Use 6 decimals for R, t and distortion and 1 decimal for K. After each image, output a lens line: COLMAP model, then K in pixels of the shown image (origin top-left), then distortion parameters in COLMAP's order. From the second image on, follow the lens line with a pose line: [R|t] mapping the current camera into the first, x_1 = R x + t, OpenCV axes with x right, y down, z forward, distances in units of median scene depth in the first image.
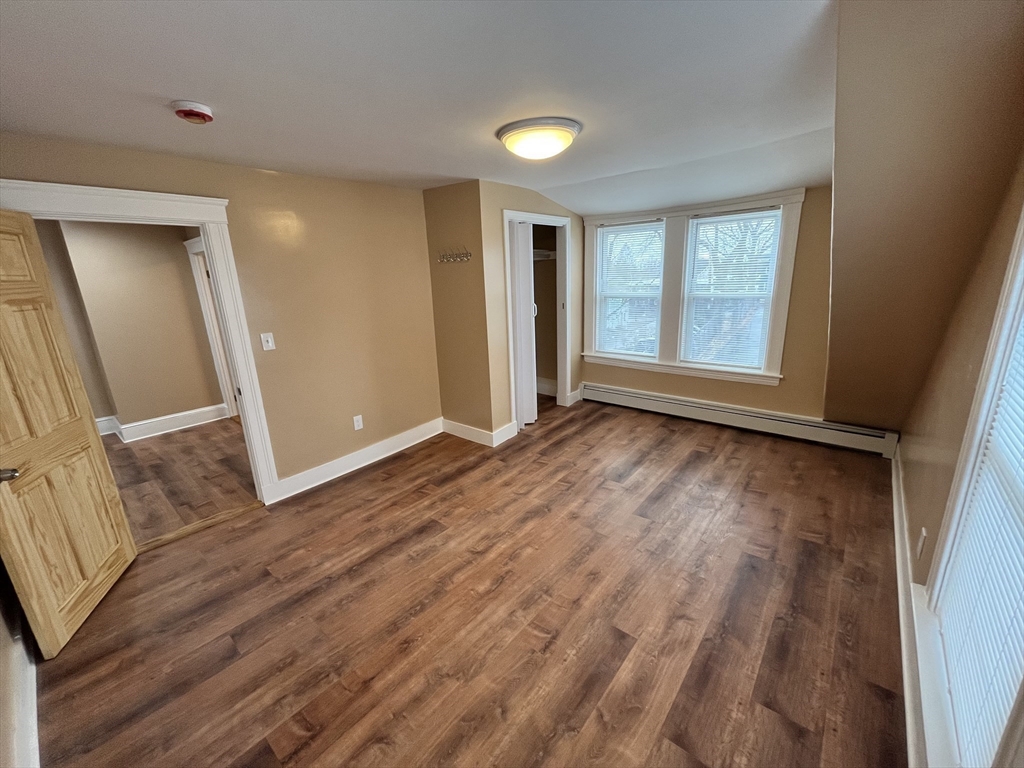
lens RADIAL K [[412.2, 0, 513.1], [0, 412.2, 385.6], [0, 0, 1]] dist [-0.001645, -0.000008]
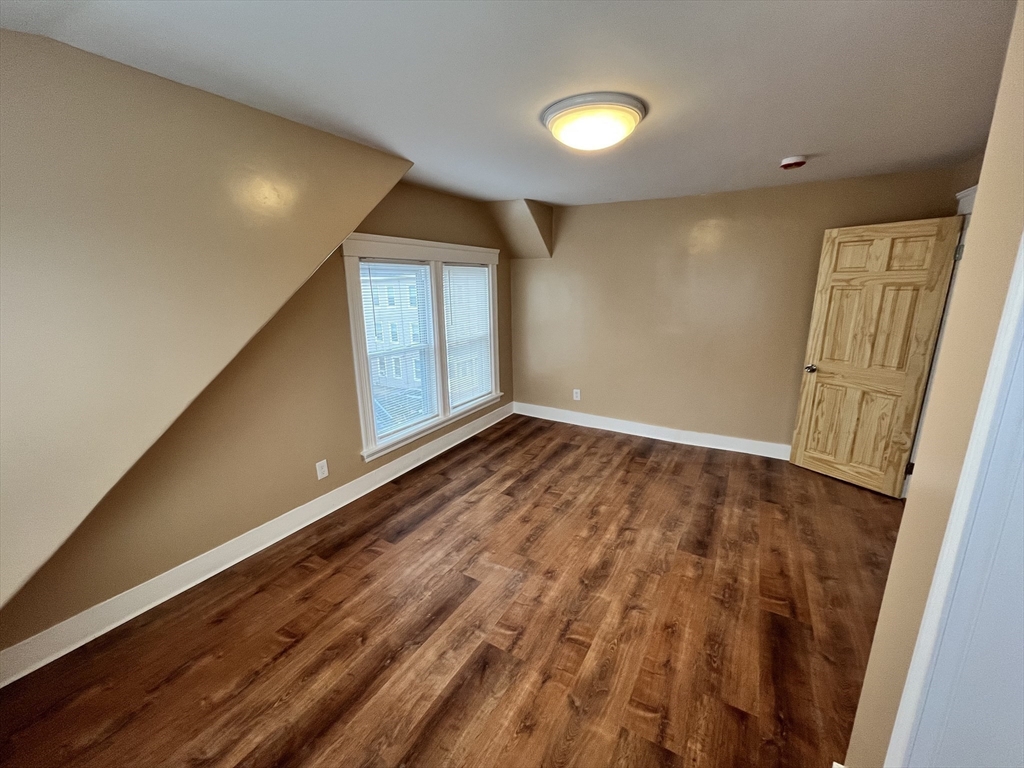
lens RADIAL K [[412.2, 0, 504.9], [0, 412.2, 388.7], [0, 0, 1]] dist [-0.001645, -0.000008]
pose [[-0.985705, 0.095798, -0.138593, 0.364145], [0.015023, 0.869311, 0.494037, -0.494240], [0.167808, 0.484893, -0.858324, 1.735653]]
